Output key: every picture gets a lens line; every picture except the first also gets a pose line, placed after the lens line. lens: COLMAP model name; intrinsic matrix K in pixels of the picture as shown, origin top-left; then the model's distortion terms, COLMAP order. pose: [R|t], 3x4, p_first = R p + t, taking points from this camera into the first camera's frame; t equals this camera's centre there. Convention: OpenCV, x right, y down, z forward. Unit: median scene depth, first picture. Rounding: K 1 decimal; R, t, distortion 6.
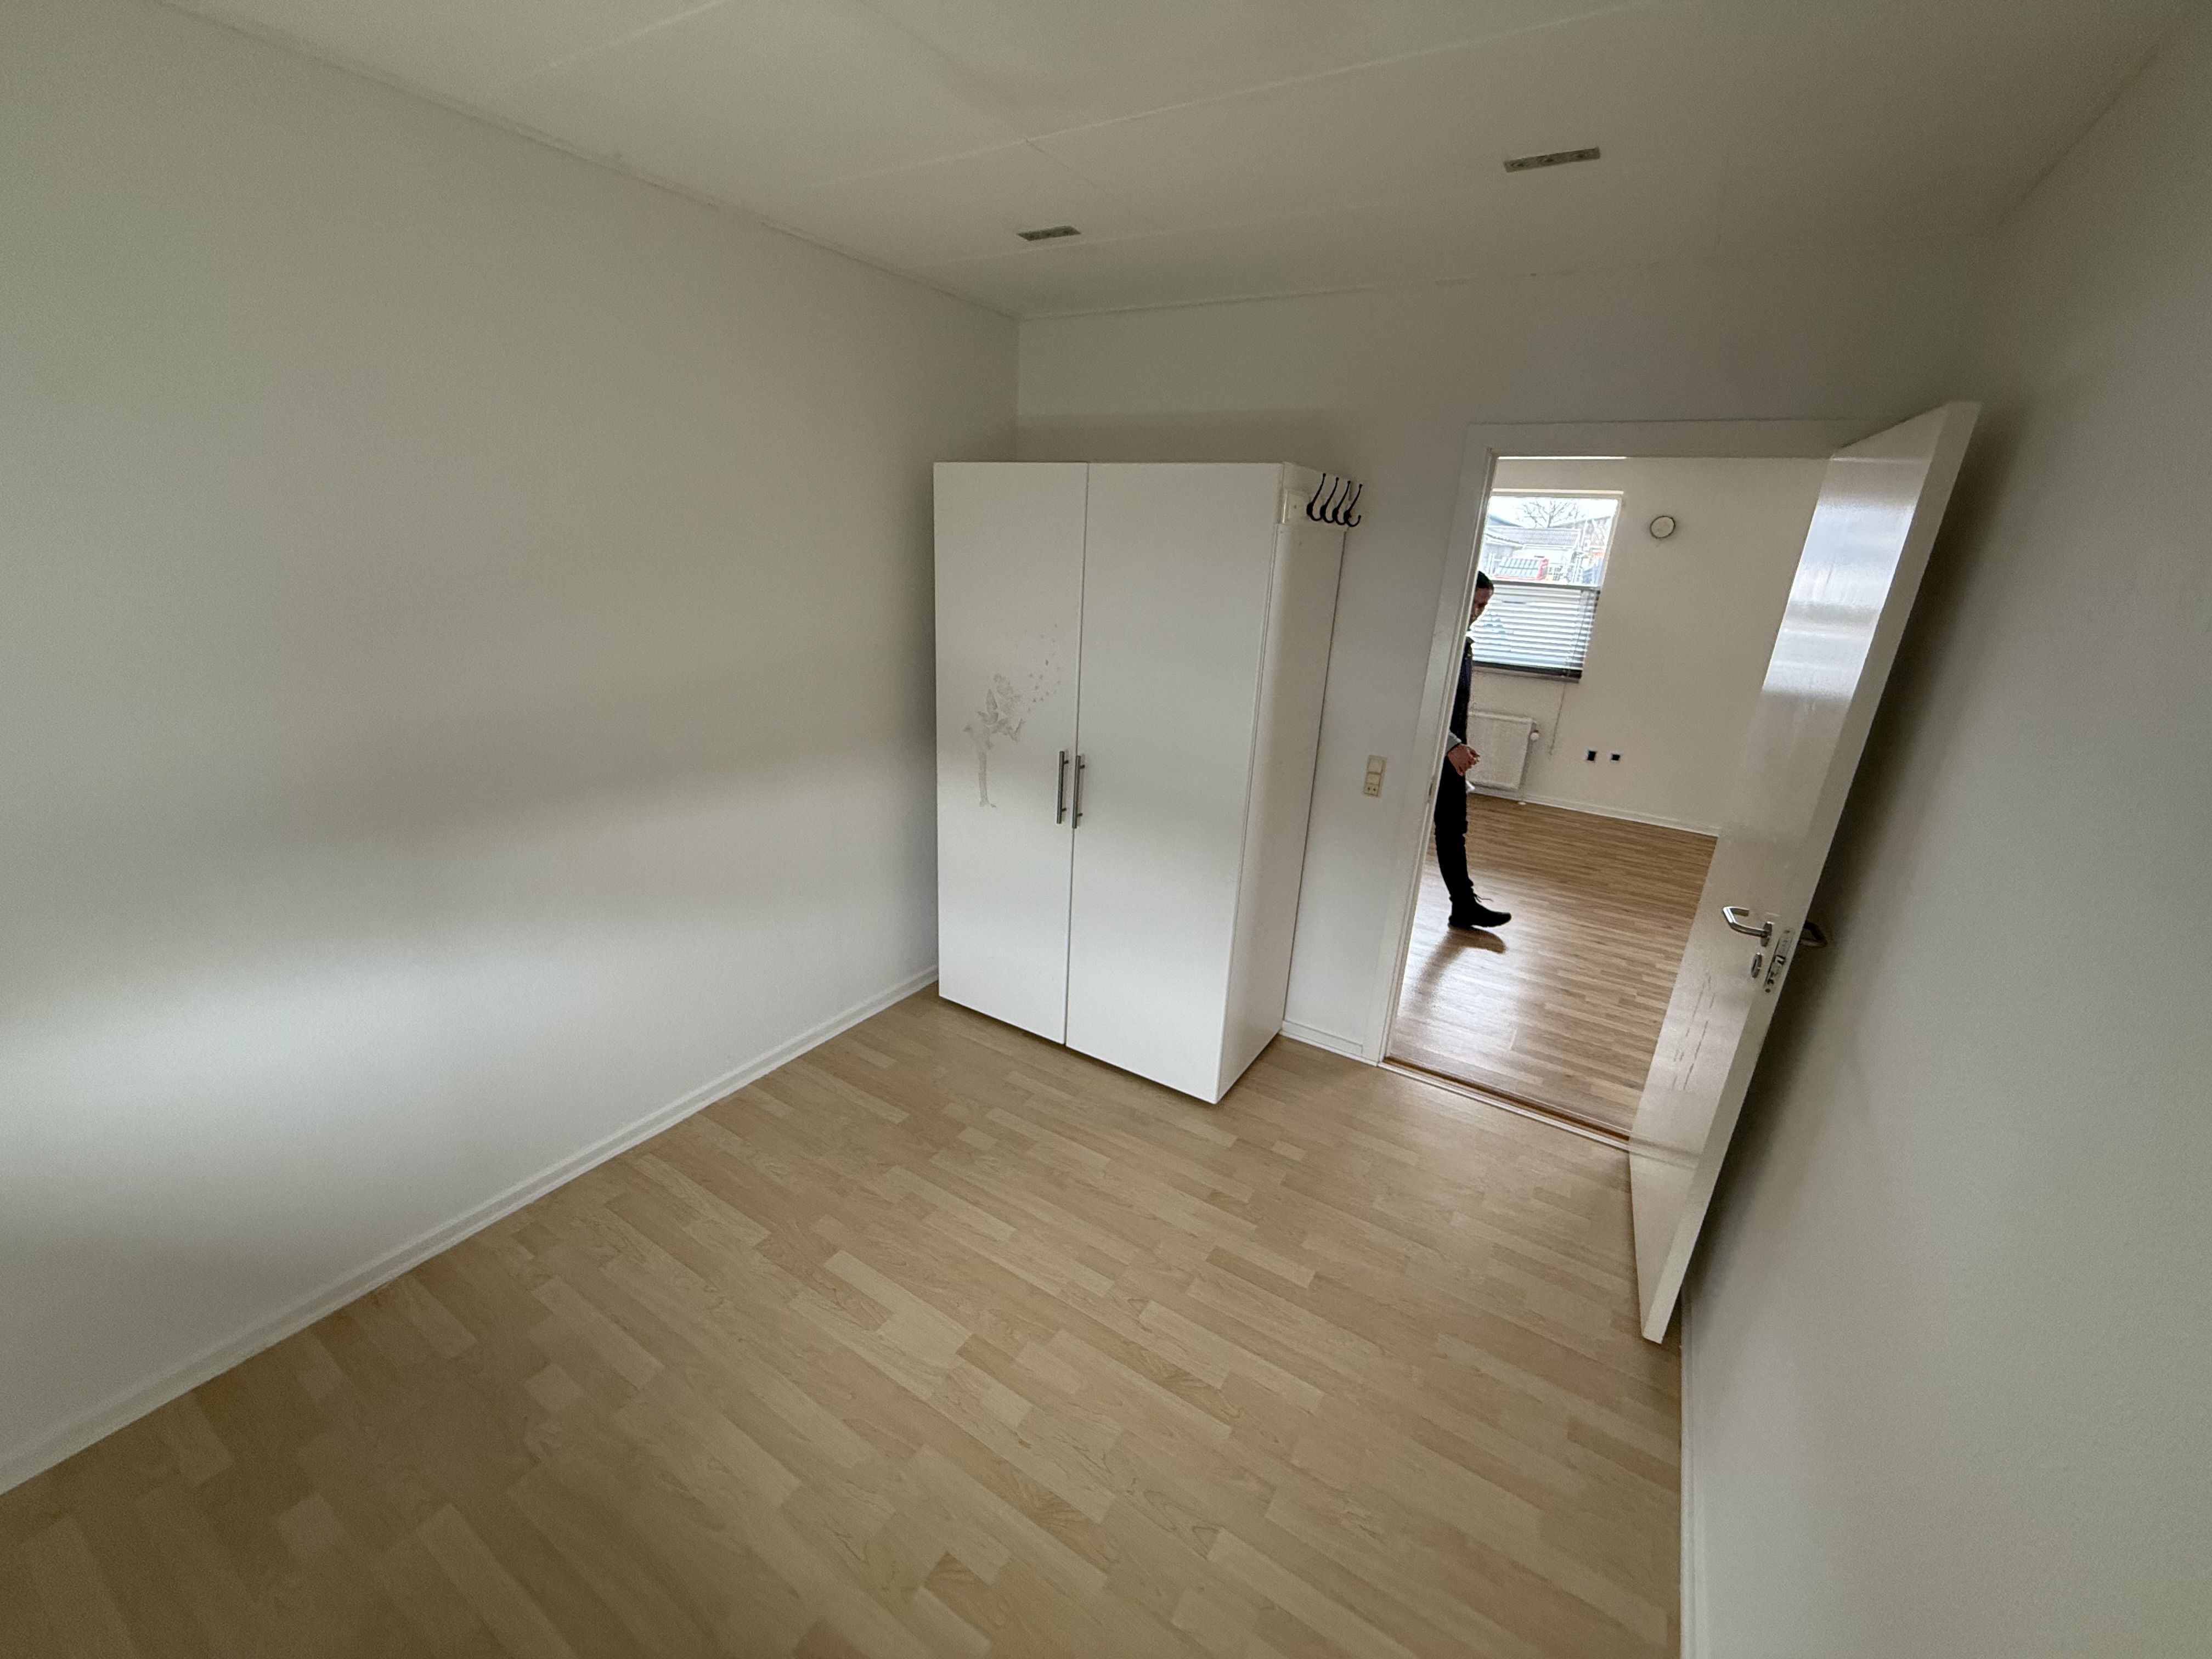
lens RADIAL K [[885.5, 0, 1101.0], [0, 885.5, 830.1], [0, 0, 1]] dist [0.000213, 0.000000]
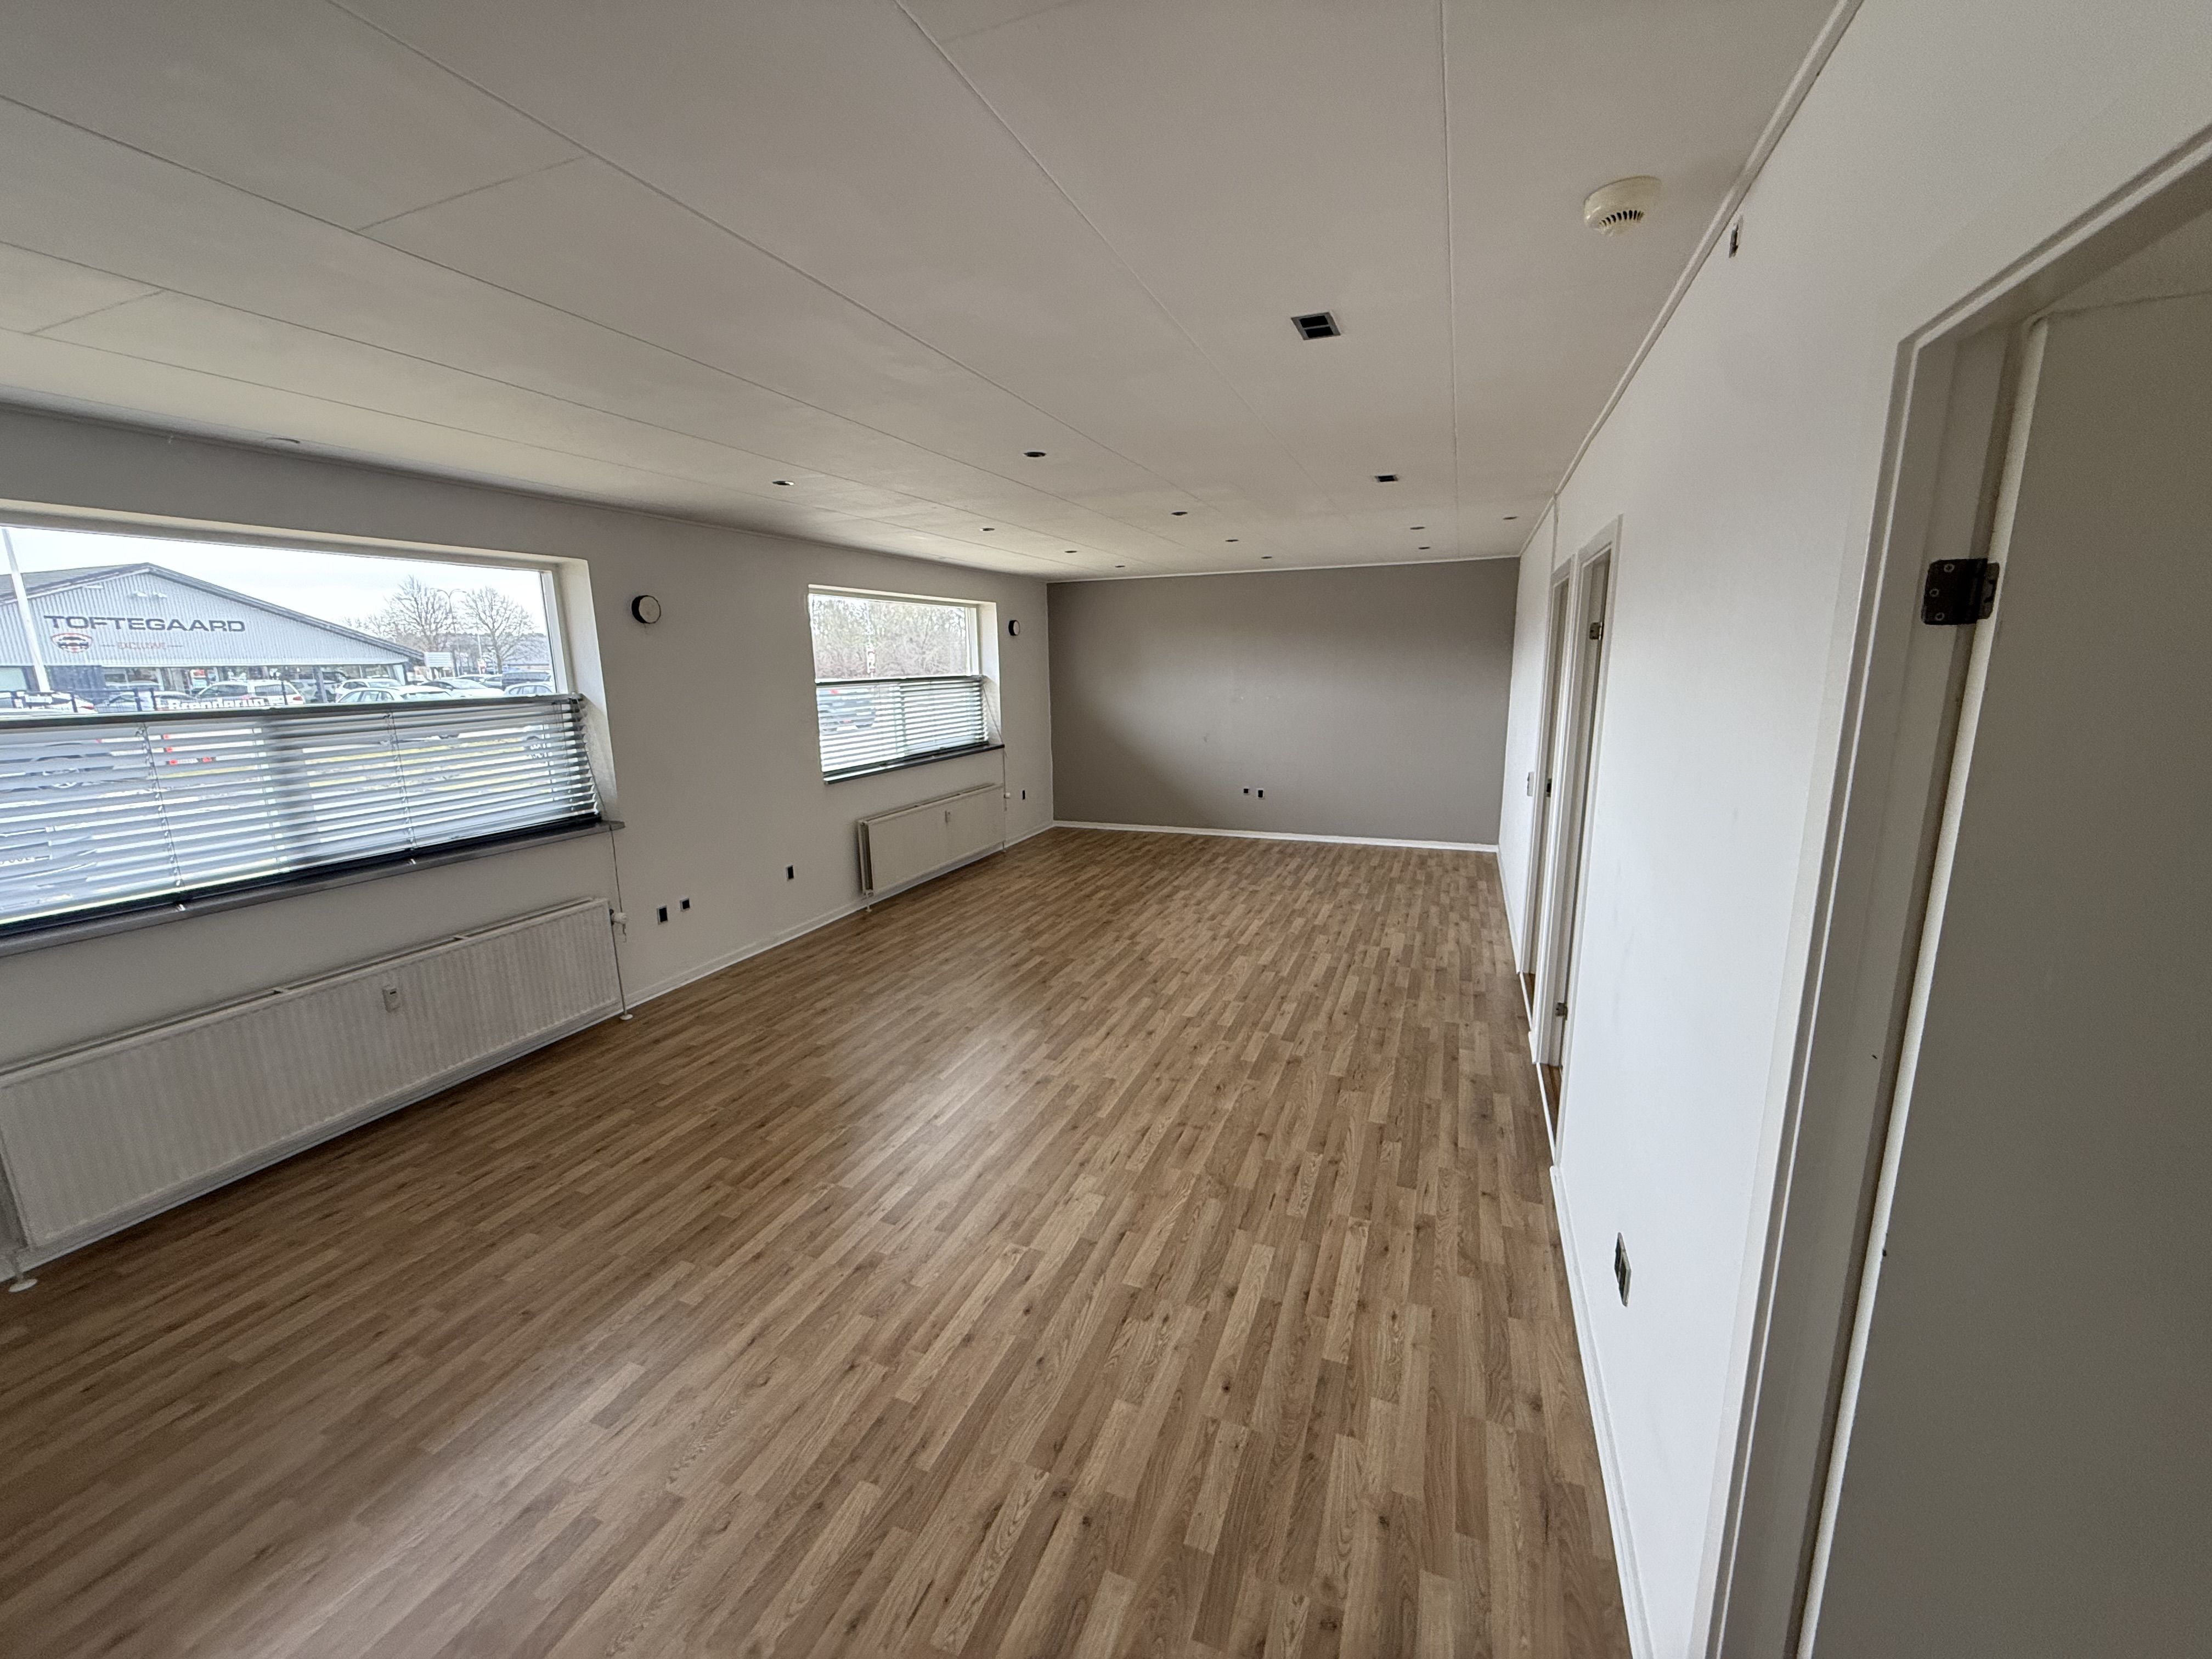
lens RADIAL K [[885.5, 0, 1104.0], [0, 885.5, 836.4], [0, 0, 1]] dist [0.000213, 0.000000]
pose [[-0.182230, -0.242303, 0.952933, -0.205722], [0.316498, 0.903125, 0.290162, -0.254691], [-0.930925, 0.354478, -0.087888, 0.749336]]
